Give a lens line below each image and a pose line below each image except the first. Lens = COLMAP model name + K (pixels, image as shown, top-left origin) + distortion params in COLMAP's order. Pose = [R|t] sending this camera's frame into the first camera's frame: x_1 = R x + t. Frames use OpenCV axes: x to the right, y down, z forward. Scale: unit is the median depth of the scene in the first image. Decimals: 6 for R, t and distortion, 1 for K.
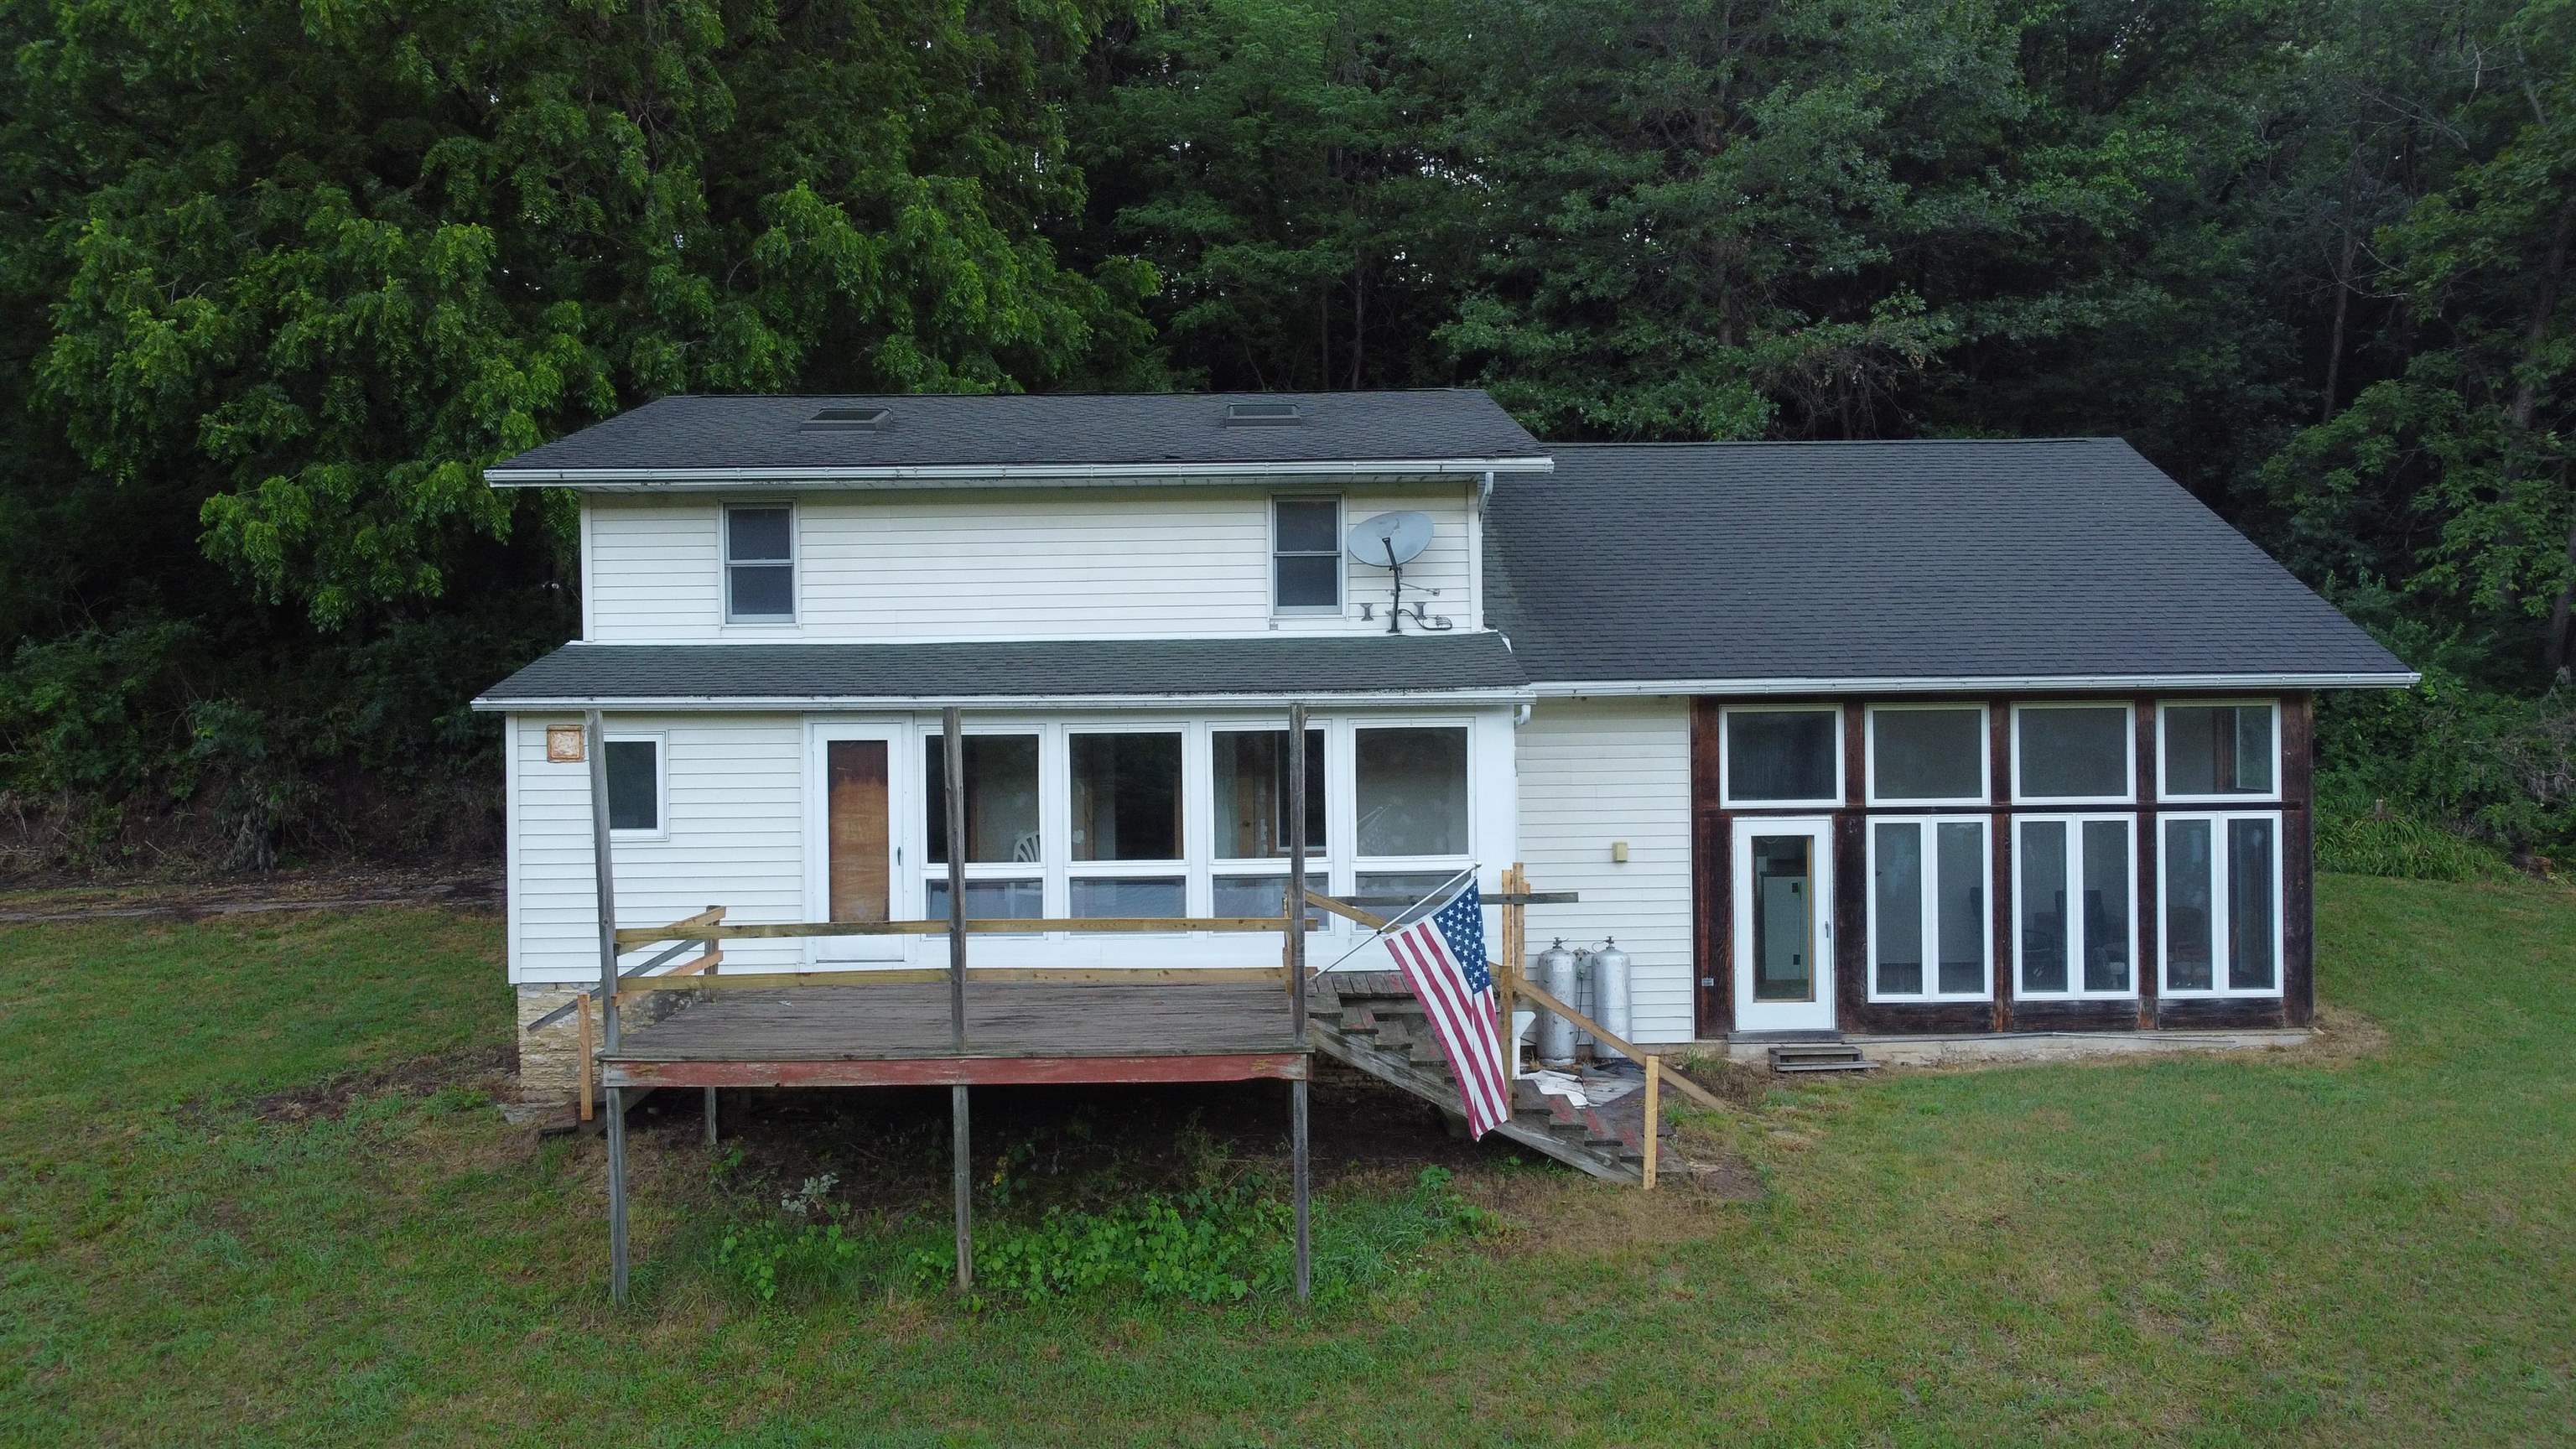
lens RADIAL K [[1950.9, 0, 1288.6], [0, 1950.9, 731.0], [0, 0, 1]] dist [0.006505, -0.010344]
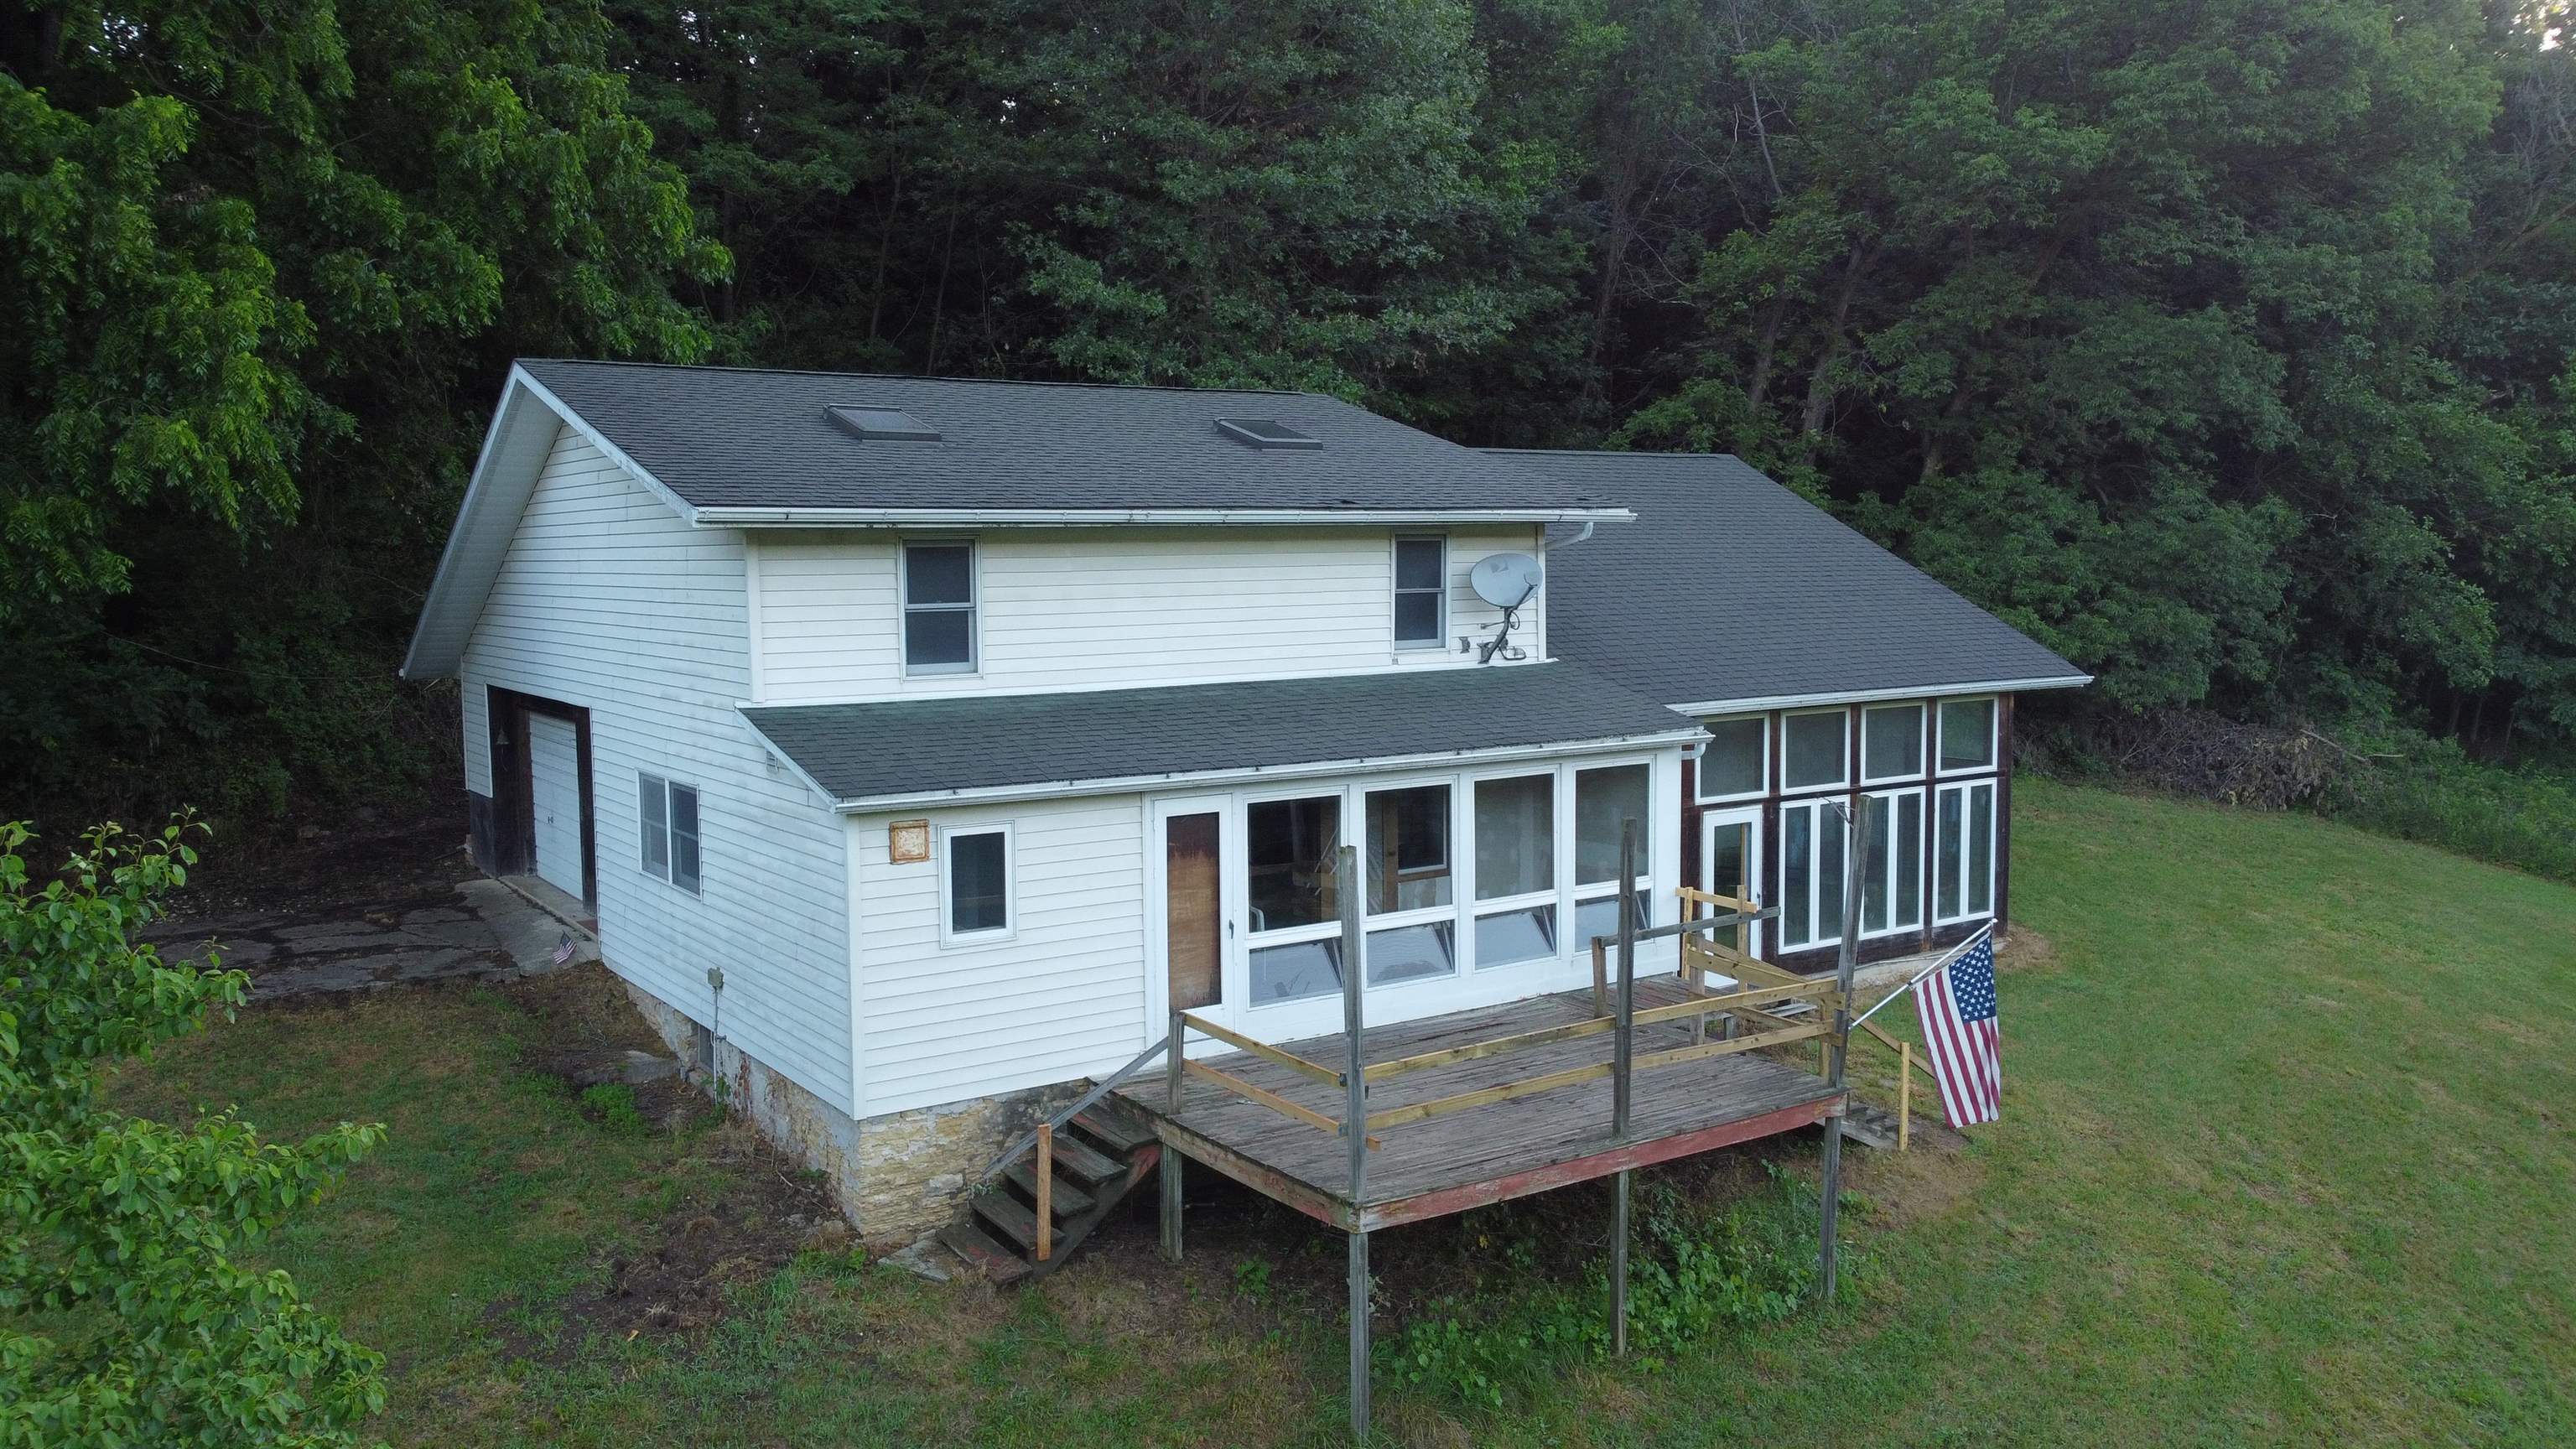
lens RADIAL K [[1950.9, 0, 1298.0], [0, 1950.9, 729.8], [0, 0, 1]] dist [0.006505, -0.010344]
pose [[0.835429, -0.045971, 0.547672, -0.622495], [0.002088, 0.996754, 0.080480, -0.100826], [-0.549594, -0.066092, 0.832813, 0.157900]]
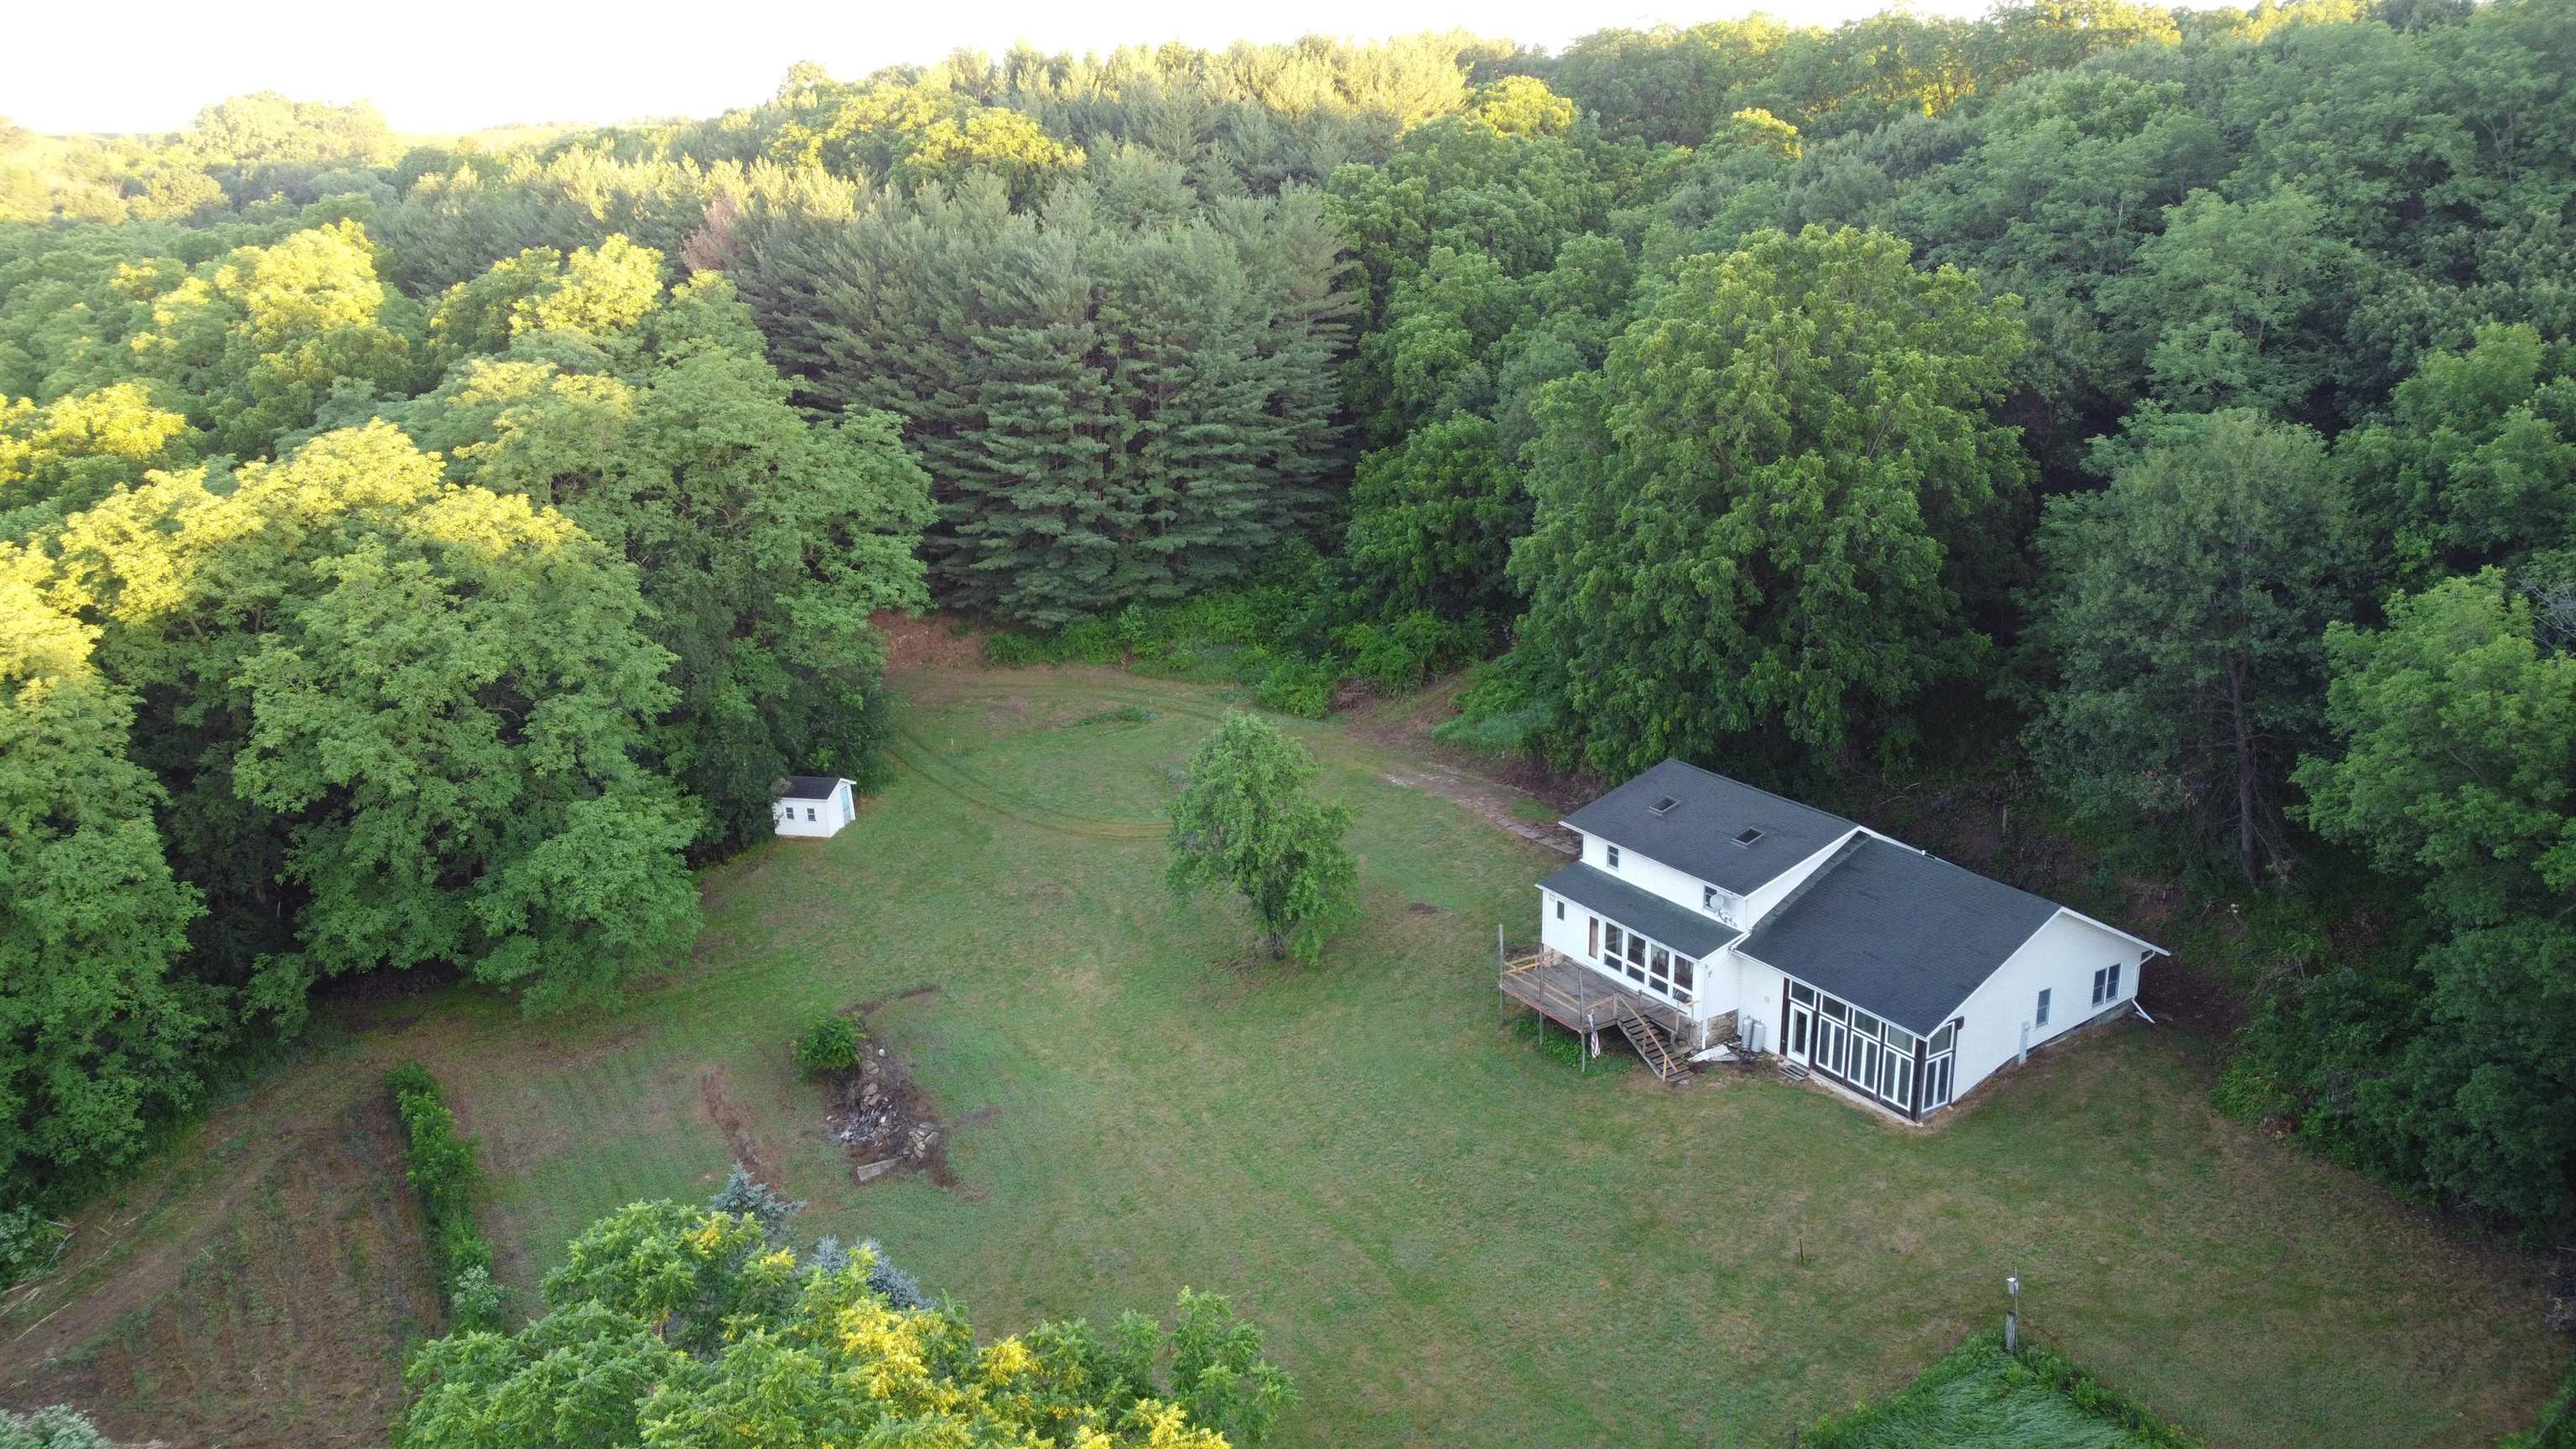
lens RADIAL K [[1950.9, 0, 1297.1], [0, 1950.9, 723.1], [0, 0, 1]] dist [0.006505, -0.010344]
pose [[0.516146, 0.246261, -0.820335, 2.573591], [0.001303, 0.957548, 0.288271, -1.478931], [0.856500, -0.149859, 0.493914, -1.464510]]
